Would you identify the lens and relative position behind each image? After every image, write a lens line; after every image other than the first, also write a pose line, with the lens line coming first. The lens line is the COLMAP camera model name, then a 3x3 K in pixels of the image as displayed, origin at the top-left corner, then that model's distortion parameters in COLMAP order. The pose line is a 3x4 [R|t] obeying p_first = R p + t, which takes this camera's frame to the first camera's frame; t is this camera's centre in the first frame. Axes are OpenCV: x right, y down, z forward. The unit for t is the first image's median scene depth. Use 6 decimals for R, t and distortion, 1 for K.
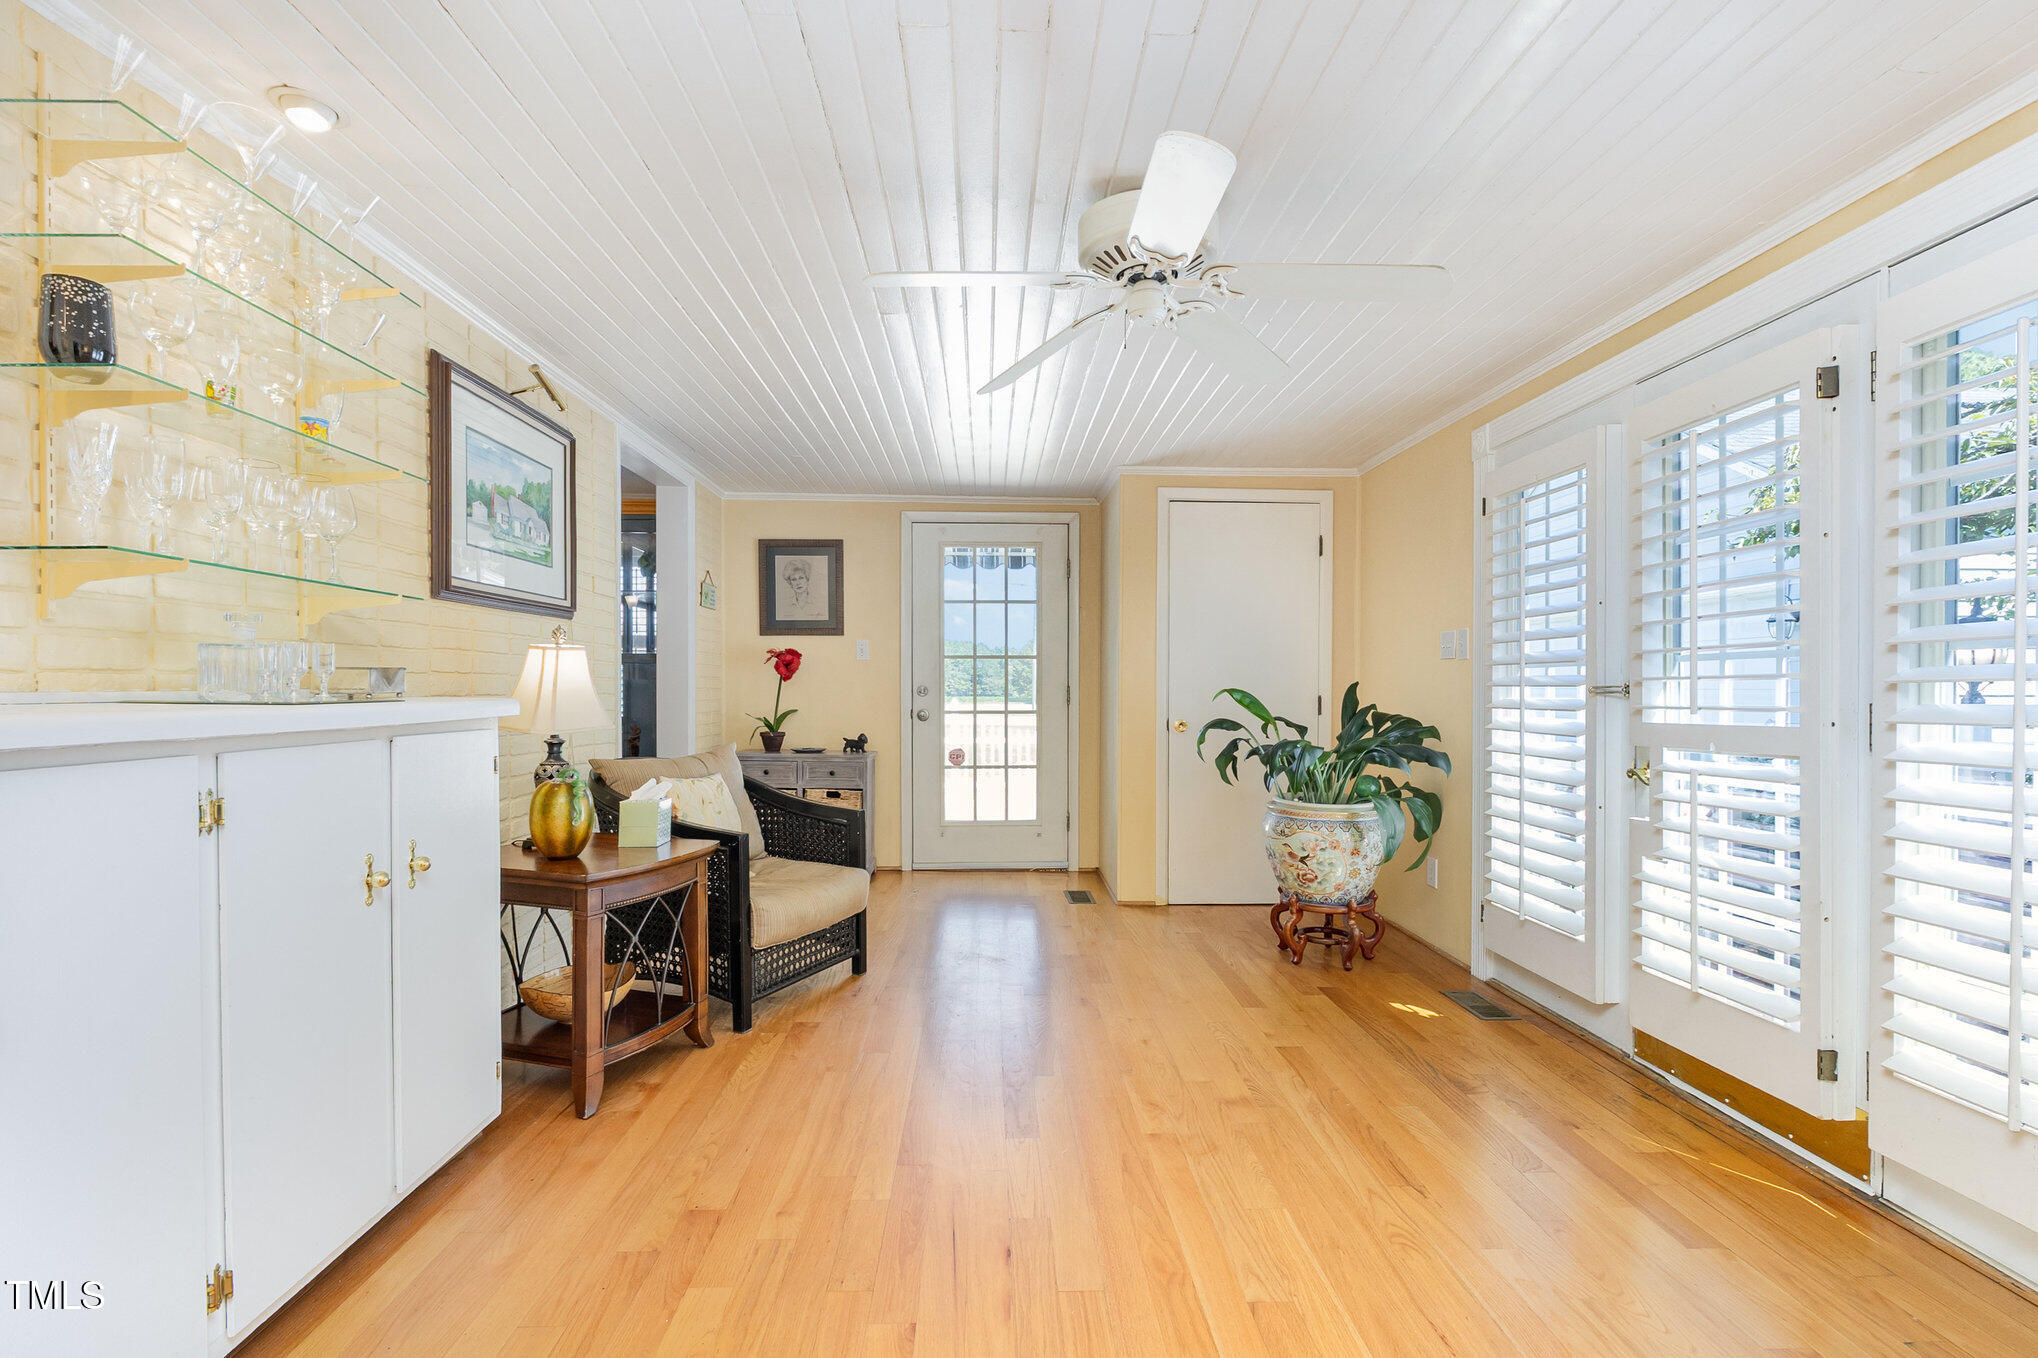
lens RADIAL K [[920.1, 0, 1028.7], [0, 920.1, 671.0], [0, 0, 1]] dist [0.000132, 0.000377]
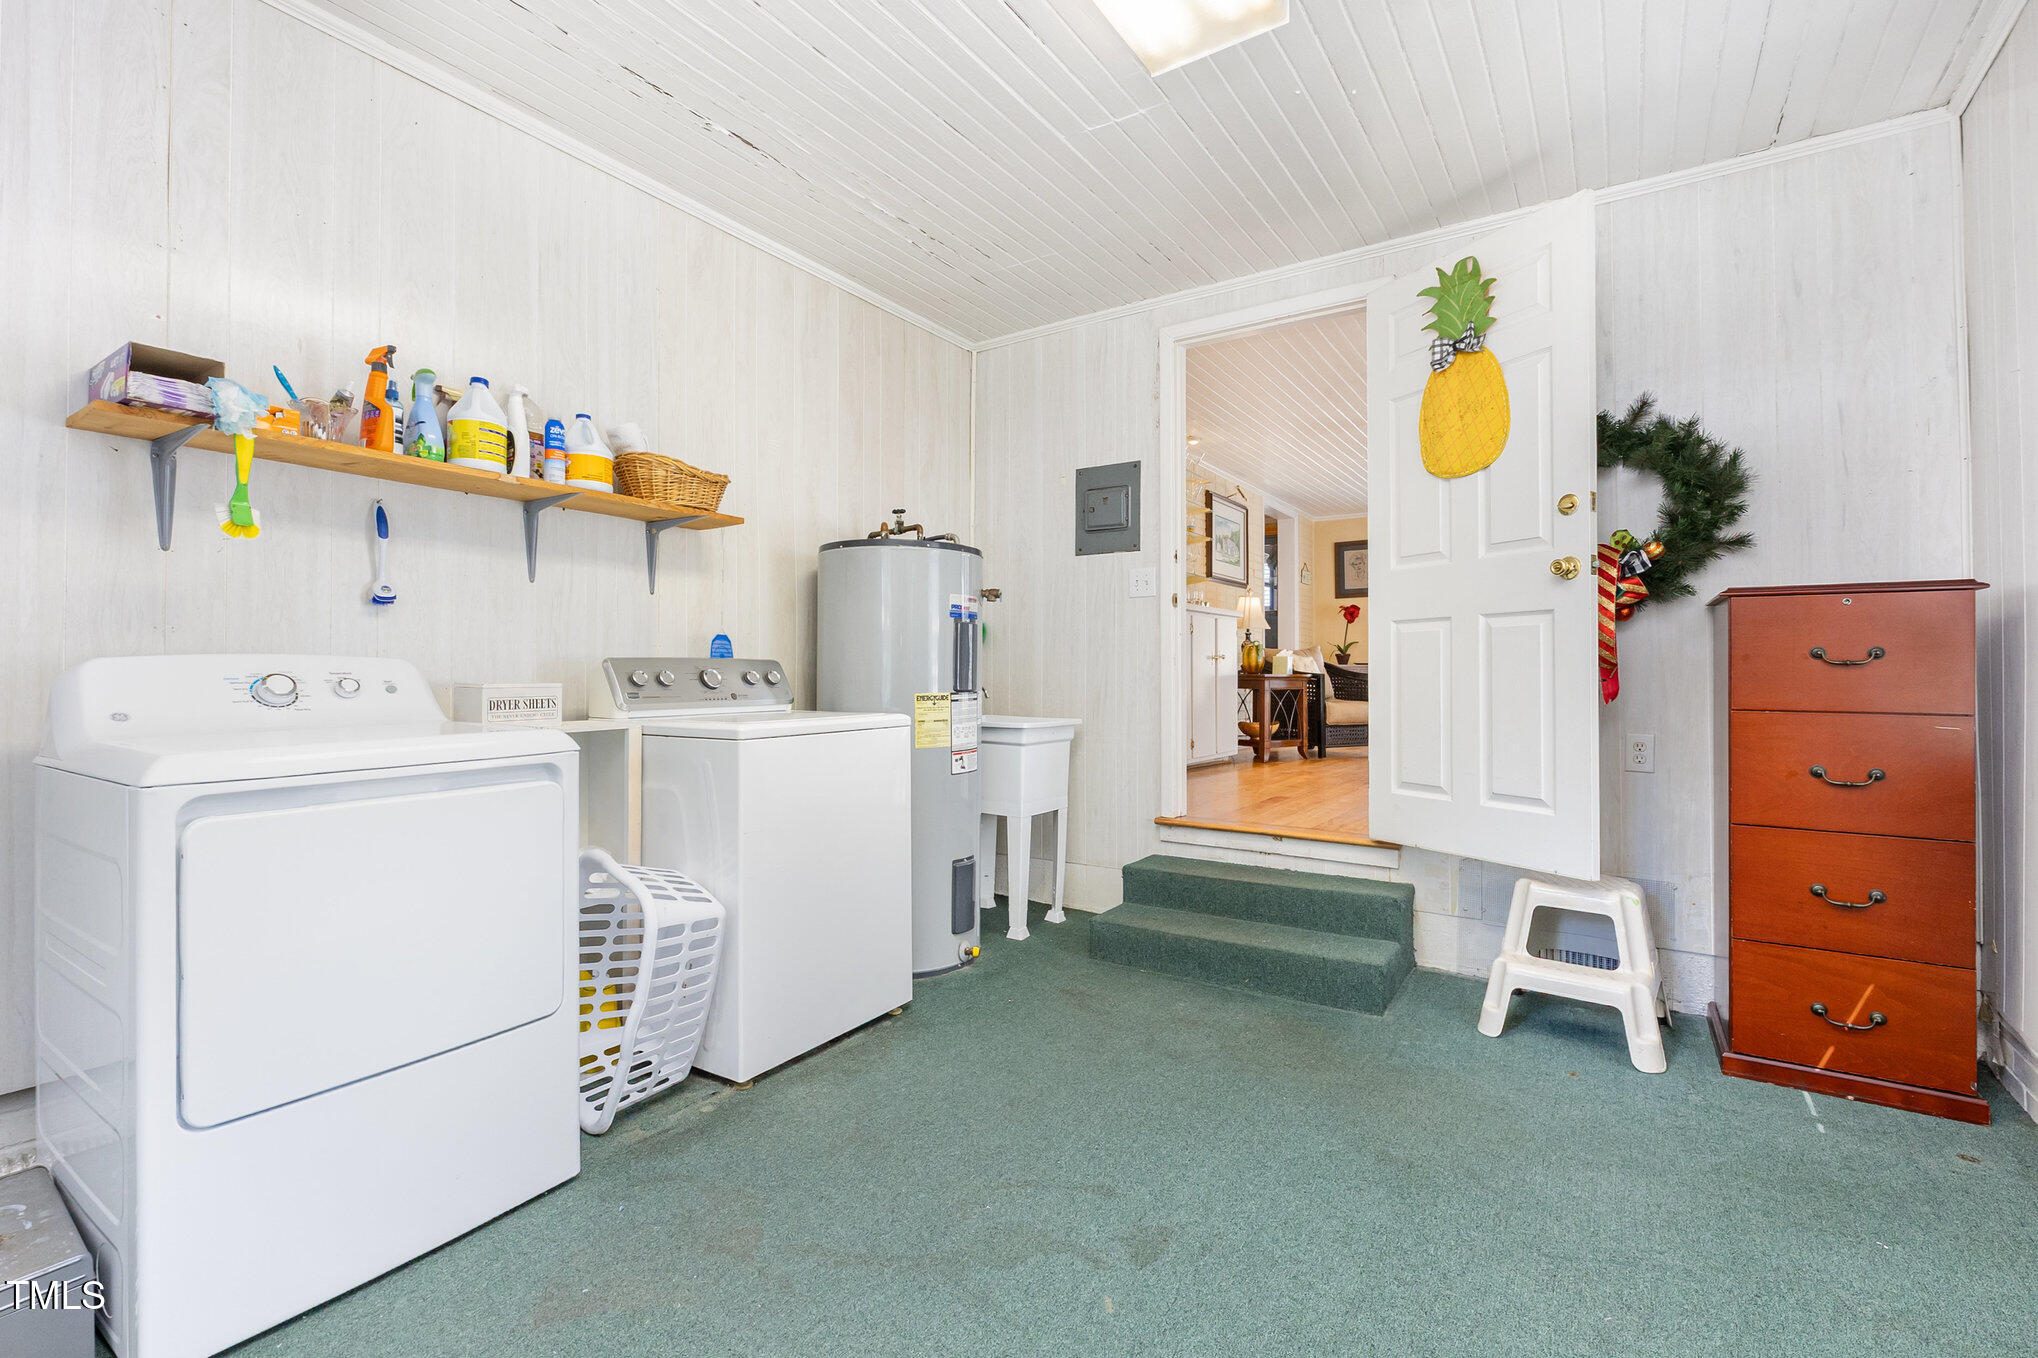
lens RADIAL K [[920.1, 0, 1028.7], [0, 920.1, 671.0], [0, 0, 1]] dist [0.000132, 0.000377]
pose [[0.811049, 0.000155, -0.584979, 0.436738], [0.006865, 0.999929, 0.009783, 0.134231], [0.584938, -0.011951, 0.810990, -1.284940]]
